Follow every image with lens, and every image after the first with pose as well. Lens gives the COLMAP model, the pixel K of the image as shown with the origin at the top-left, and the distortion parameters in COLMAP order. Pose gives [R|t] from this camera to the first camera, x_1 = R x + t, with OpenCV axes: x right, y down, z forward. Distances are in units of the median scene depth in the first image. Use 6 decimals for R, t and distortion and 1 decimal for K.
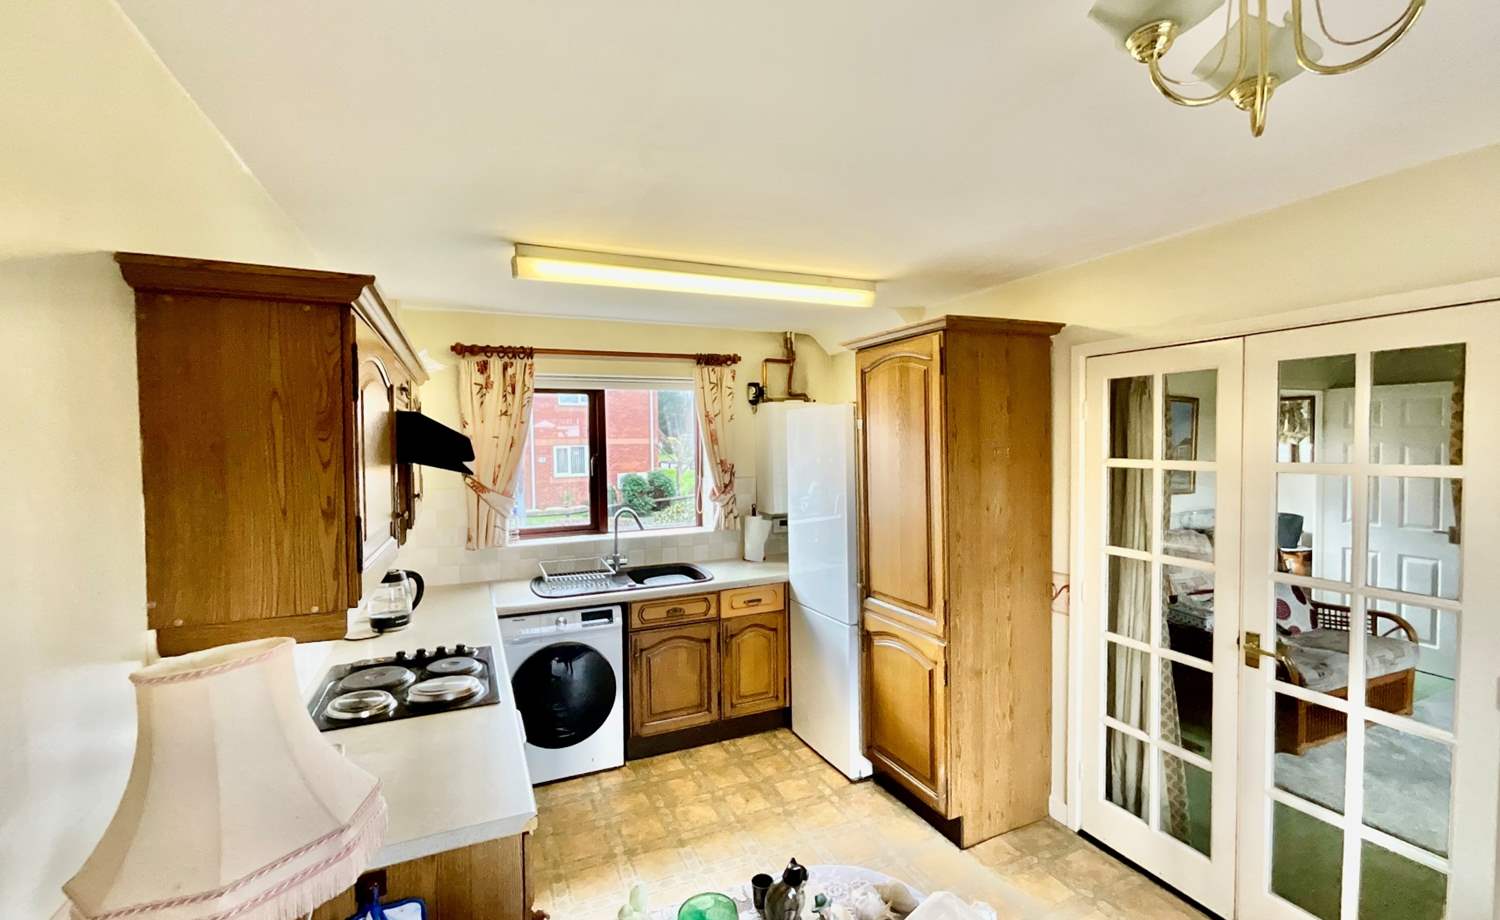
lens RADIAL K [[643.7, 0, 755.4], [0, 643.7, 462.9], [0, 0, 1]] dist [-0.003542, -0.000623]
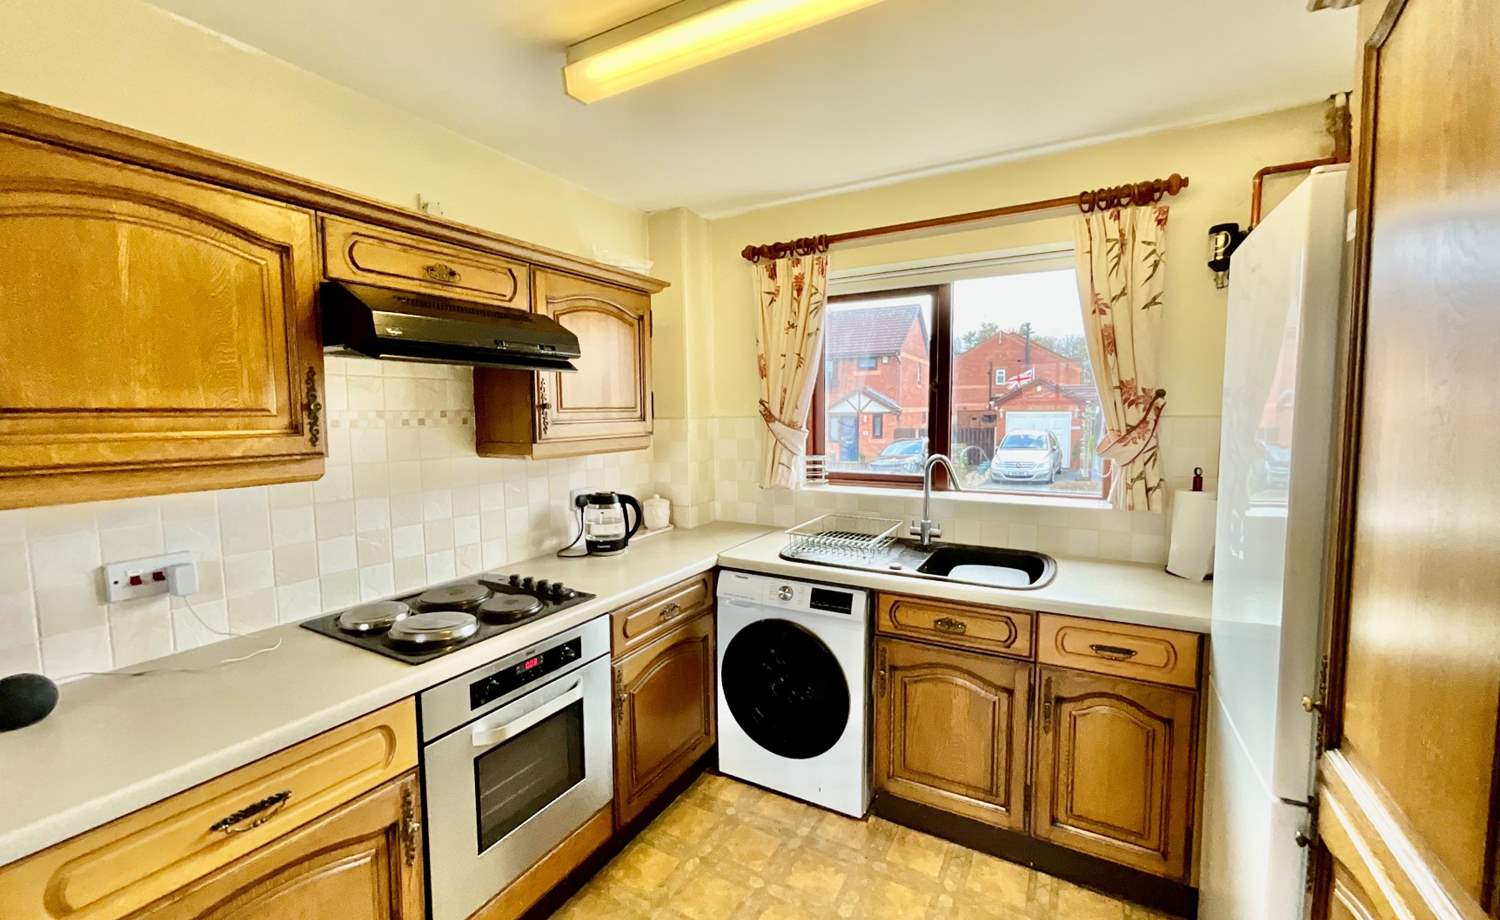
lens RADIAL K [[613.3, 0, 739.7], [0, 613.3, 463.7], [0, 0, 1]] dist [-0.000407, 0.000180]
pose [[0.582240, 0.078465, -0.809222, 0.212940], [-0.027629, 0.996667, 0.076760, 0.039627], [0.812547, -0.022335, 0.582467, 0.494229]]
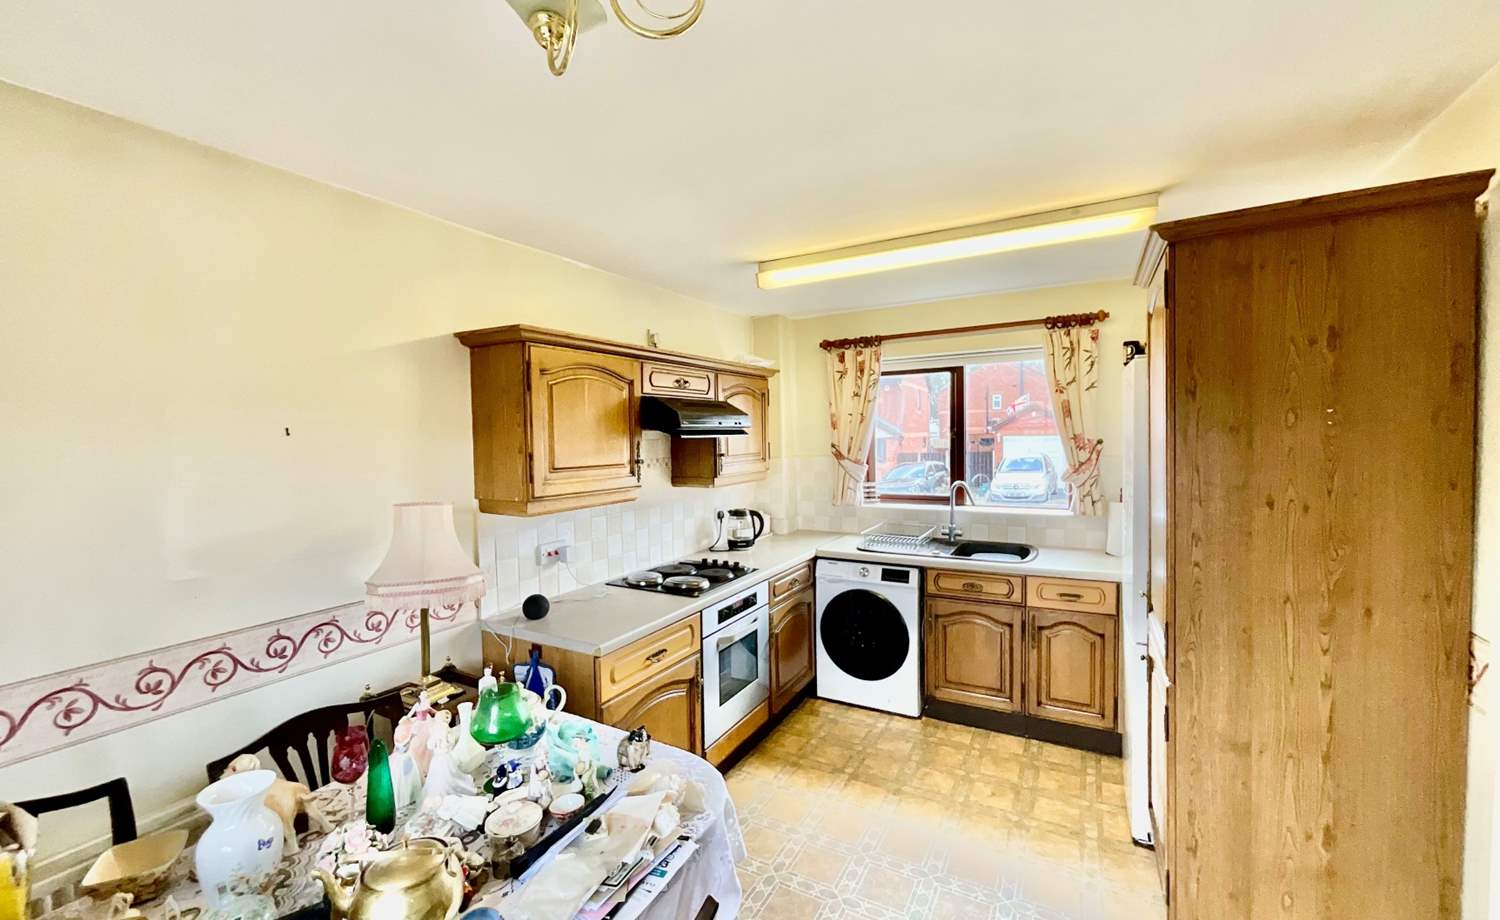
lens RADIAL K [[613.3, 0, 739.7], [0, 613.3, 463.7], [0, 0, 1]] dist [-0.000407, 0.000180]
pose [[0.584824, 0.039115, -0.810217, 0.414391], [-0.016294, 0.999202, 0.036478, 0.013702], [0.810997, -0.008132, 0.584994, 0.156613]]
